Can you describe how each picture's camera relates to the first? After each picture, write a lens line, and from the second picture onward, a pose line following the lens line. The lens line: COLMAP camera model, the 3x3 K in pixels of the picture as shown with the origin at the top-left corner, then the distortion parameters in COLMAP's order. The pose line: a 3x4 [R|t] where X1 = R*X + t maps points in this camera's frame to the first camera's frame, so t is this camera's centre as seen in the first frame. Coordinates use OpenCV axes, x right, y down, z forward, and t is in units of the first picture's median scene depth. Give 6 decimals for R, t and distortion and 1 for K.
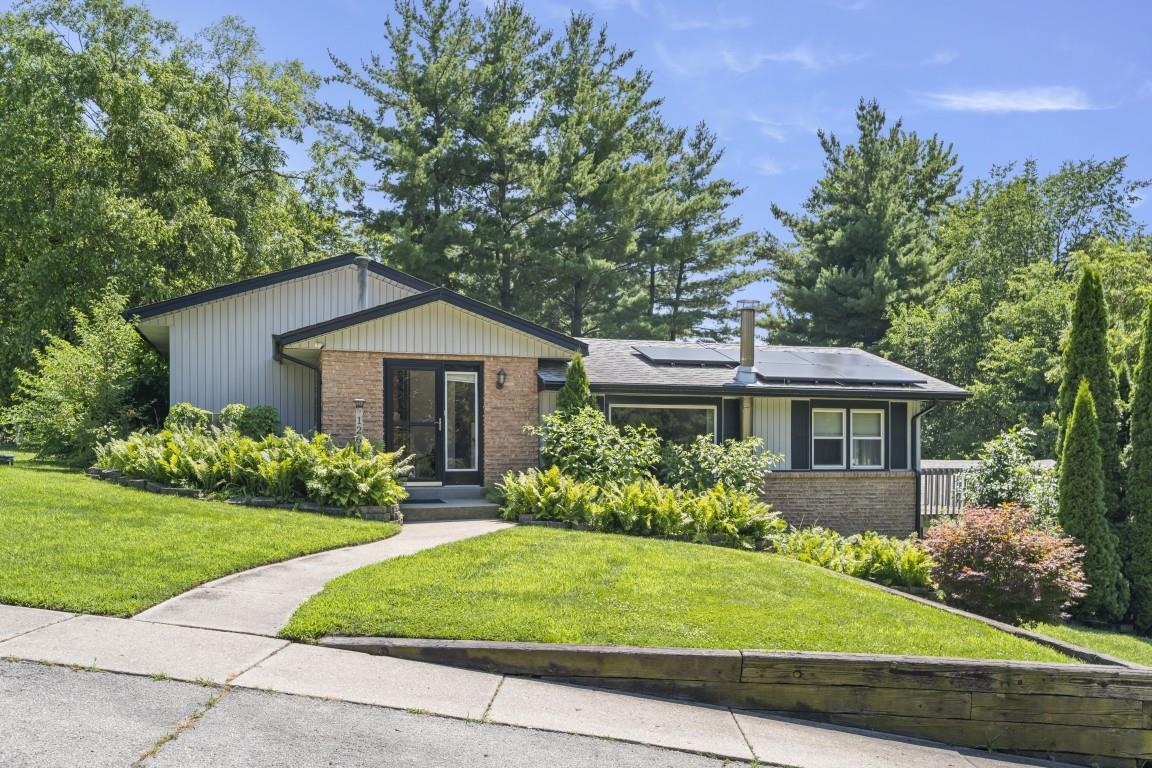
lens RADIAL K [[830.4, 0, 576.0], [0, 830.4, 384.0], [0, 0, 1]] dist [0.033307, 0.004161]
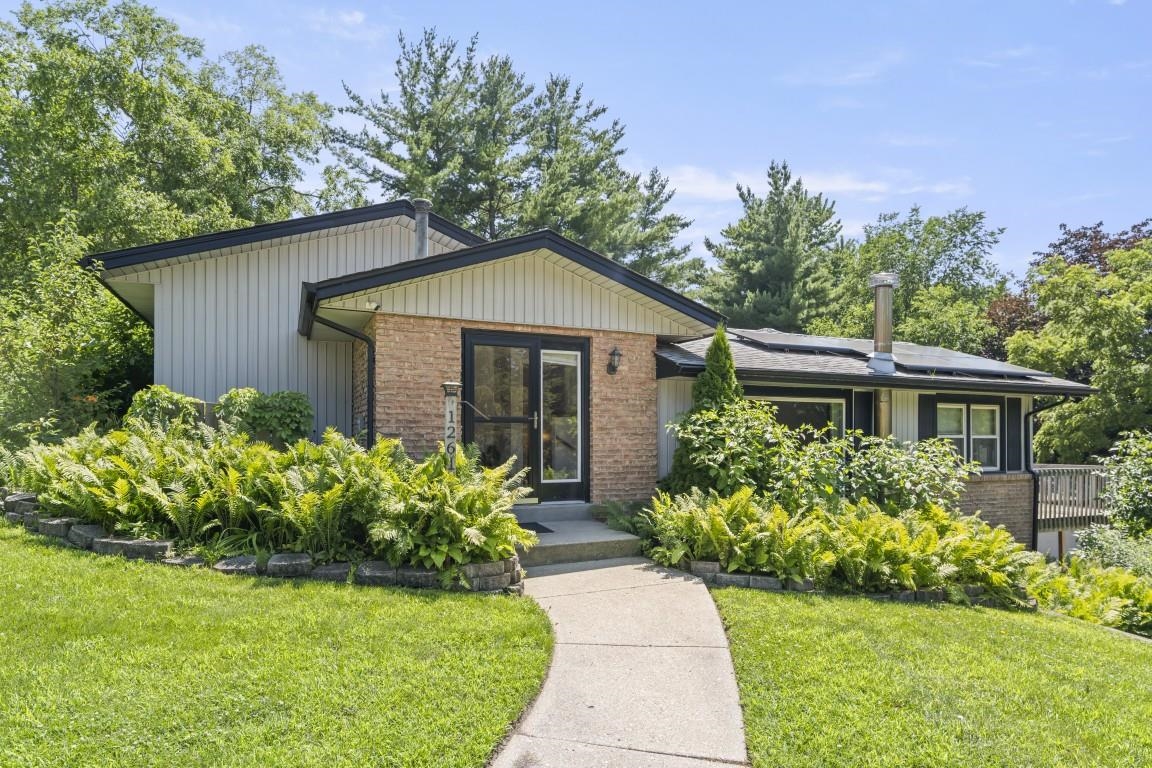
lens RADIAL K [[621.0, 0, 597.5], [0, 621.0, 386.9], [0, 0, 1]] dist [-0.001383, -0.001394]
pose [[0.993062, 0.013954, 0.116761, -0.158919], [-0.014971, 0.999857, 0.007836, 0.012525], [-0.116635, -0.009530, 0.993129, 0.407457]]
